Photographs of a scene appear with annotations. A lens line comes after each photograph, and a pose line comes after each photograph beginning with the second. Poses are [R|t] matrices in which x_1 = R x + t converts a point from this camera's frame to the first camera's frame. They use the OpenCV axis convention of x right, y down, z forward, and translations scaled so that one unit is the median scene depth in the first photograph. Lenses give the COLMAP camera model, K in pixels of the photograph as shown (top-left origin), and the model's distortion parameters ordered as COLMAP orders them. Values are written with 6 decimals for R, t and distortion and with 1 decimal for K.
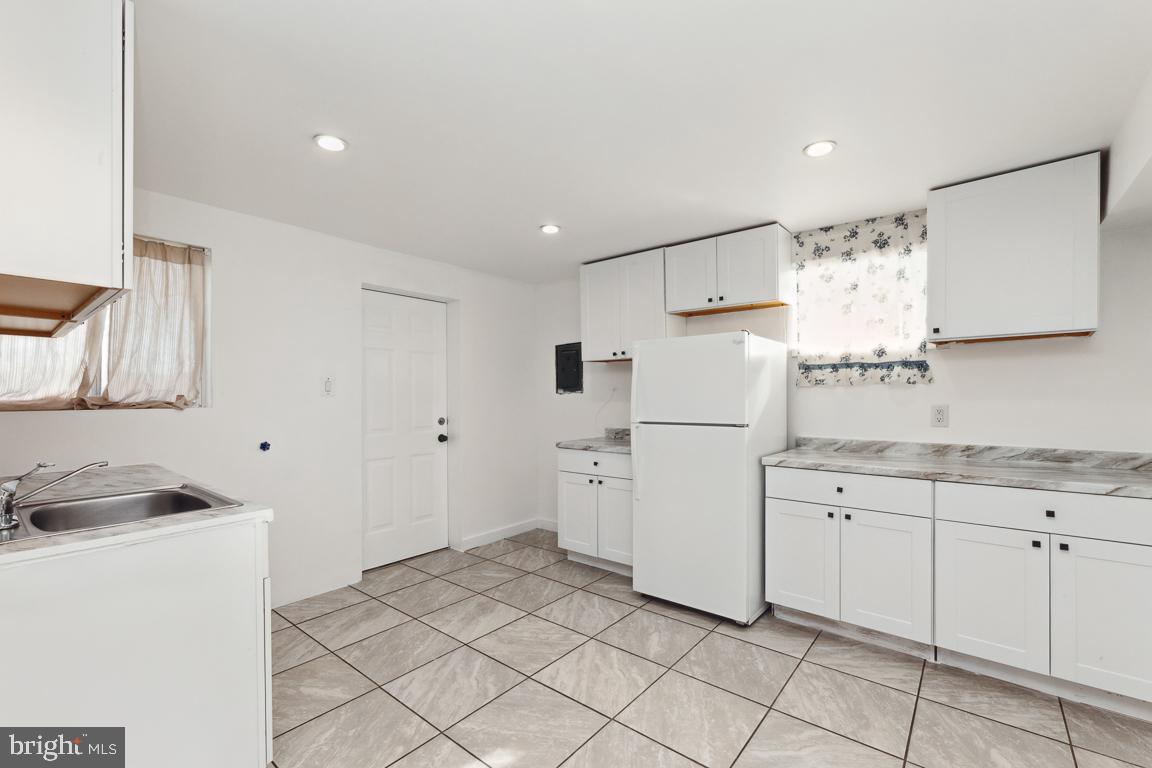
lens RADIAL K [[479.3, 0, 576.6], [0, 479.3, 385.6], [0, 0, 1]] dist [-0.029235, -0.000027]
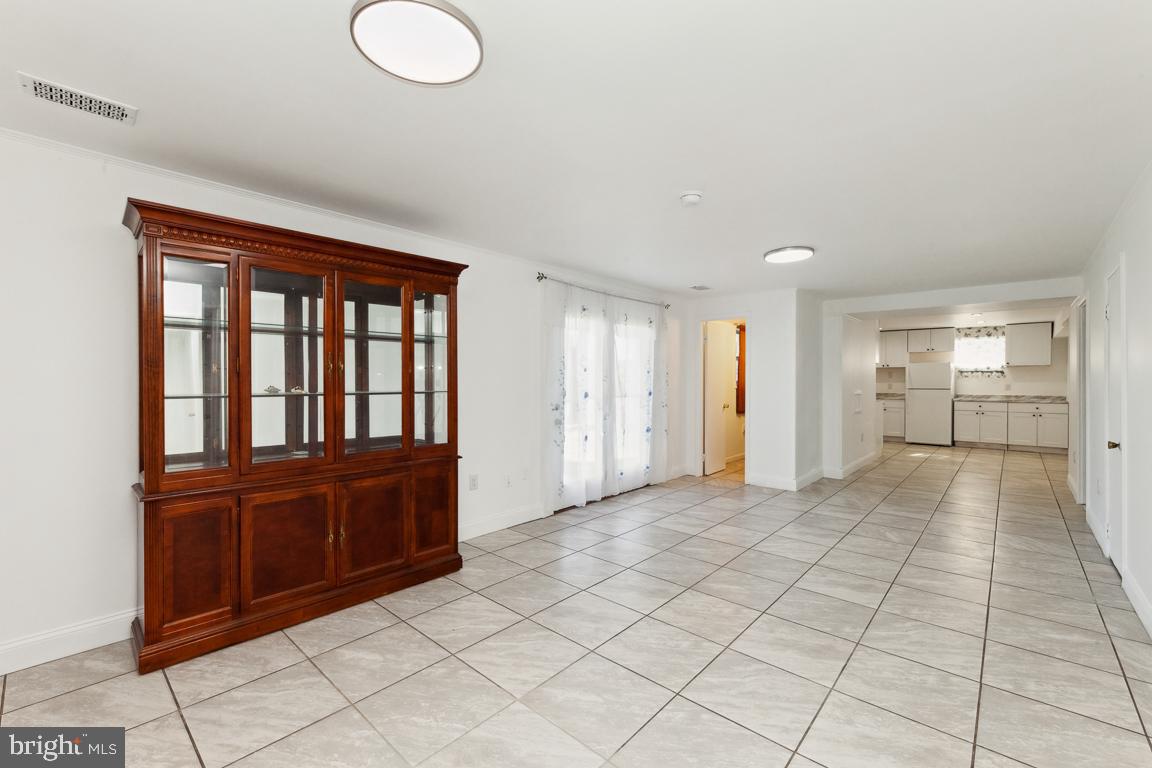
lens RADIAL K [[478.4, 0, 581.0], [0, 478.4, 377.4], [0, 0, 1]] dist [-0.000008, -0.000081]
pose [[0.998159, 0.009143, -0.059953, -1.953757], [-0.009407, 0.999947, -0.004123, 0.035713], [0.059912, 0.004679, 0.998193, -2.451396]]
